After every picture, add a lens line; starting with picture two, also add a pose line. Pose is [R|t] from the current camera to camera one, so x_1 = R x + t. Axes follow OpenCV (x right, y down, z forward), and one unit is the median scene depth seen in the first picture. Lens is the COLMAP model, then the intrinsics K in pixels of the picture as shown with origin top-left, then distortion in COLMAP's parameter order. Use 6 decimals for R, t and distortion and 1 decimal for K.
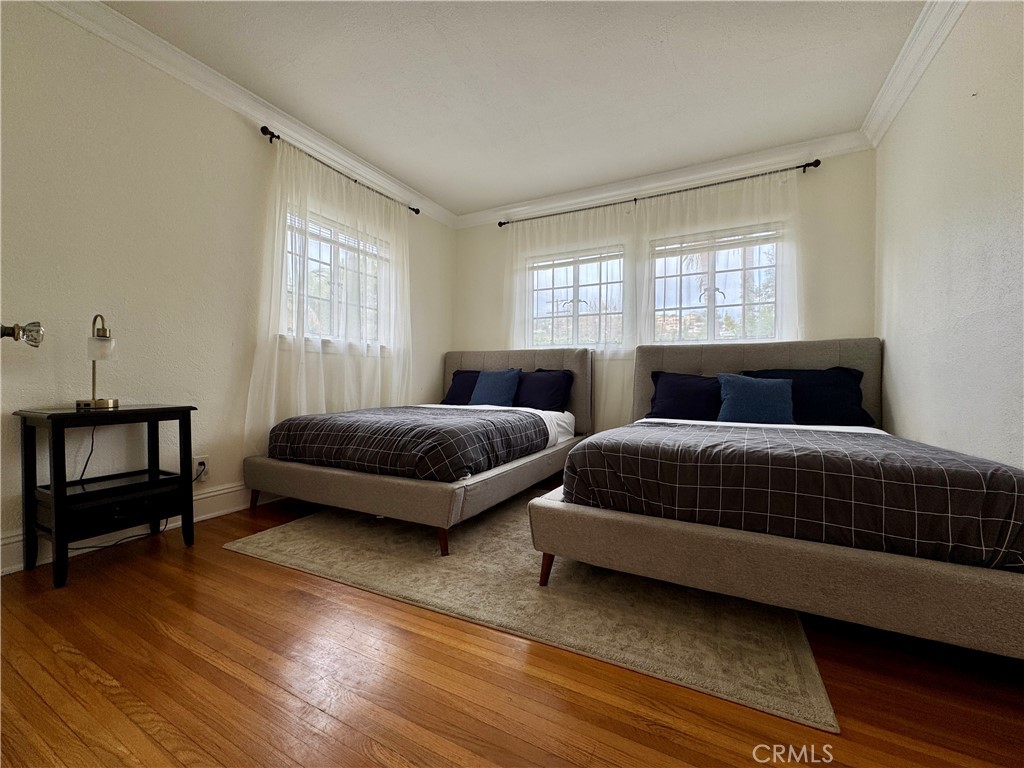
lens RADIAL K [[411.1, 0, 512.8], [0, 411.1, 383.5], [0, 0, 1]] dist [-0.001720, 0.000946]
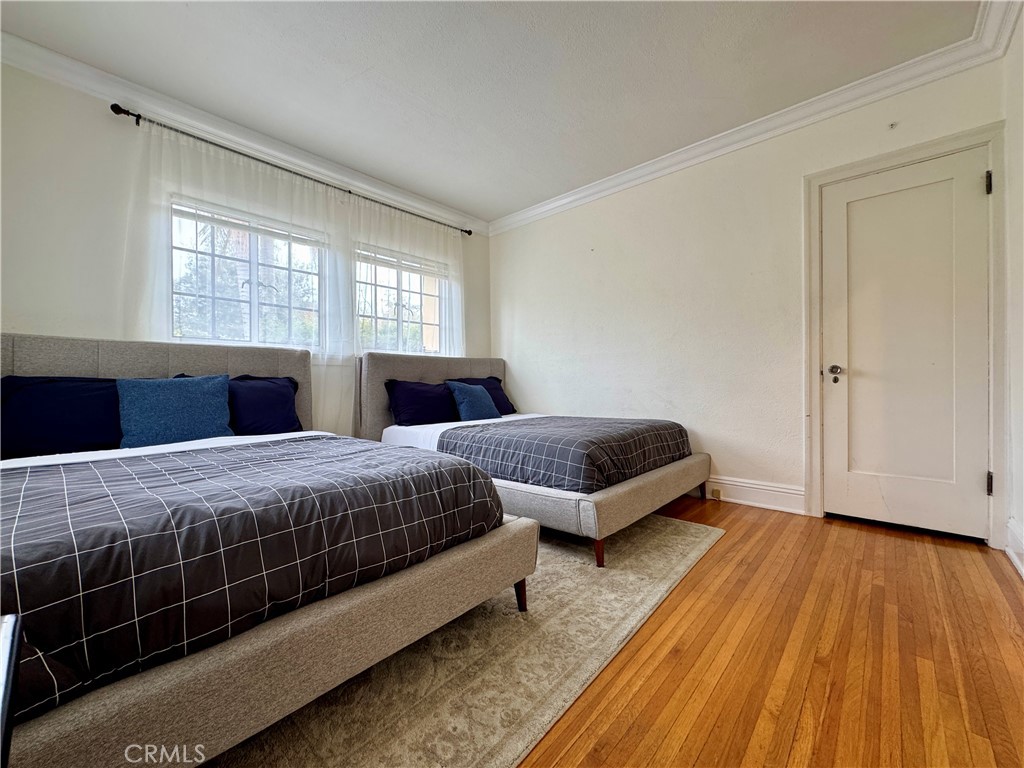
lens RADIAL K [[411.1, 0, 514.3], [0, 411.1, 380.4], [0, 0, 1]] dist [-0.001720, 0.000946]
pose [[0.252404, -0.007067, 0.967596, -0.659913], [0.019491, 0.999808, 0.002218, -0.027983], [-0.967426, 0.018300, 0.252494, 0.552864]]
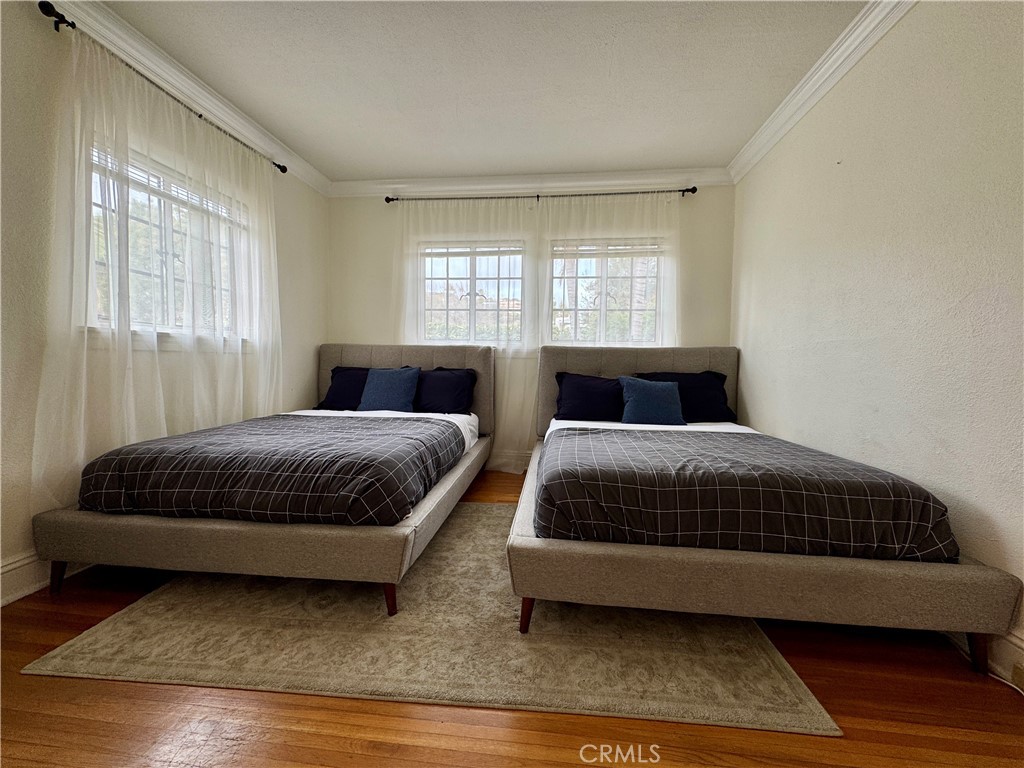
lens RADIAL K [[411.1, 0, 512.1], [0, 411.1, 382.6], [0, 0, 1]] dist [-0.001720, 0.000946]
pose [[0.932714, -0.014404, 0.360329, -0.160279], [-0.002924, 0.998867, 0.047499, -0.062372], [-0.360605, -0.045357, 0.931615, 0.108943]]
